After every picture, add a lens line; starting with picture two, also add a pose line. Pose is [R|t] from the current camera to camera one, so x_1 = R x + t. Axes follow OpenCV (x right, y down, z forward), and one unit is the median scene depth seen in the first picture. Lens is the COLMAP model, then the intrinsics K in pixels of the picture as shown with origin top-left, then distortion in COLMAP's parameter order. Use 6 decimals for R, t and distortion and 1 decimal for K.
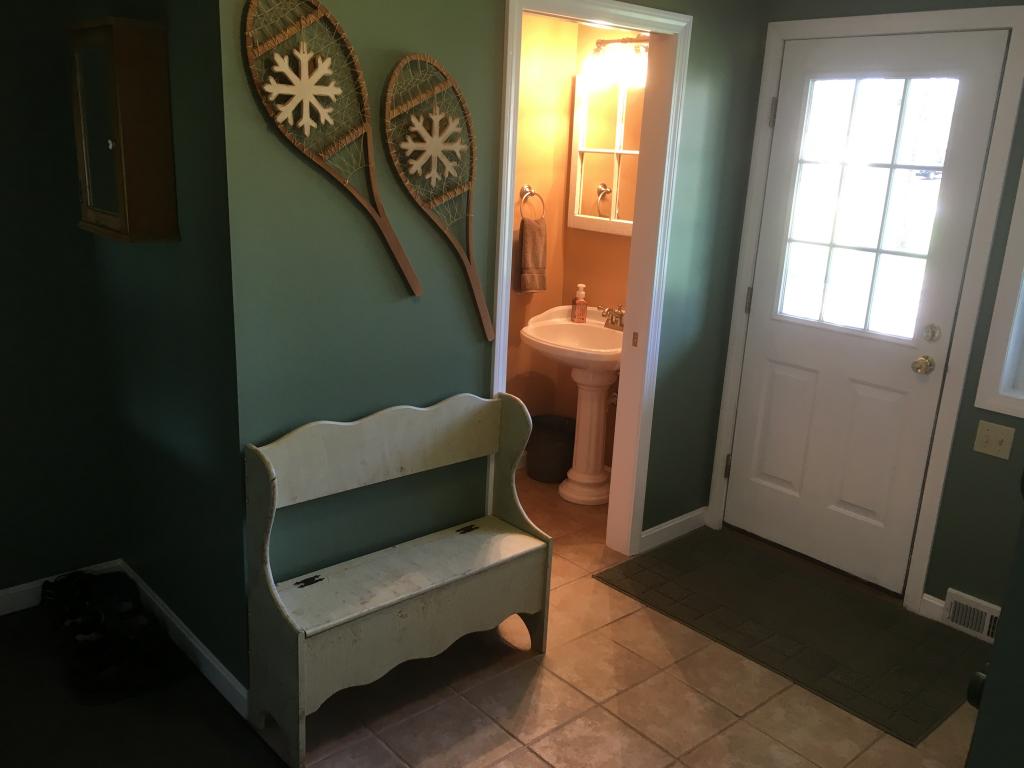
lens RADIAL K [[856.2, 0, 512.0], [0, 856.2, 384.0], [0, 0, 1]] dist [0.011992, -0.003304]
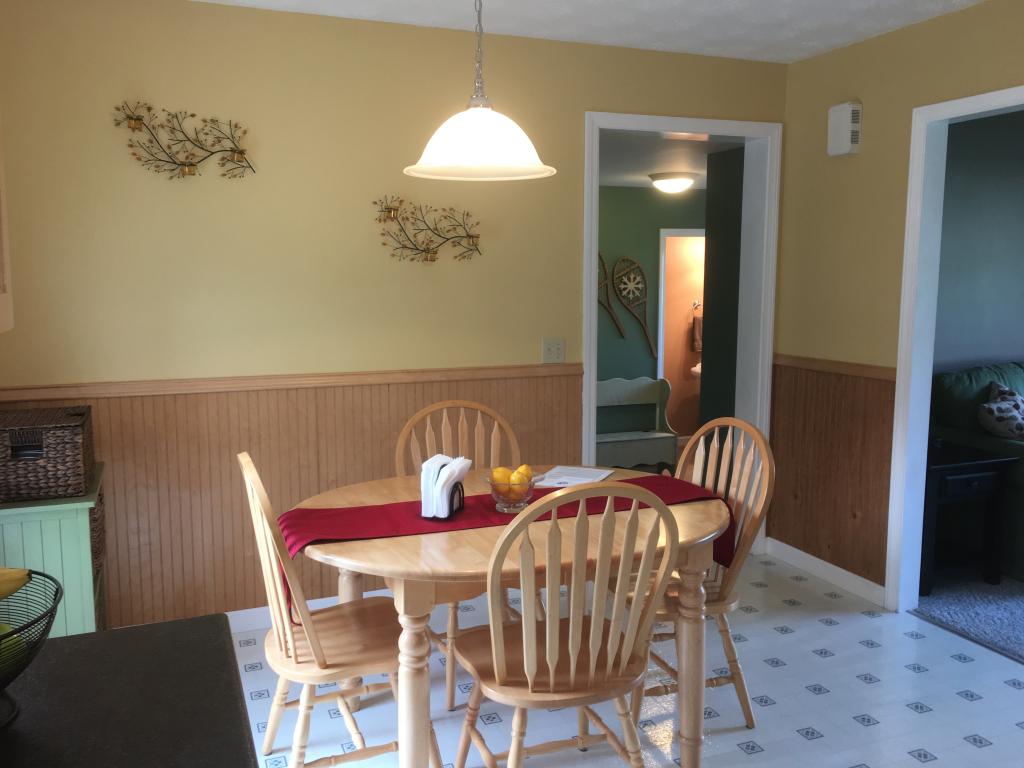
lens RADIAL K [[856.2, 0, 512.0], [0, 856.2, 384.0], [0, 0, 1]] dist [0.011992, -0.003304]
pose [[0.941359, -0.002634, -0.337398, 0.506413], [-0.047957, 0.988773, -0.141521, 0.480255], [0.333982, 0.149403, 0.930664, -1.783980]]
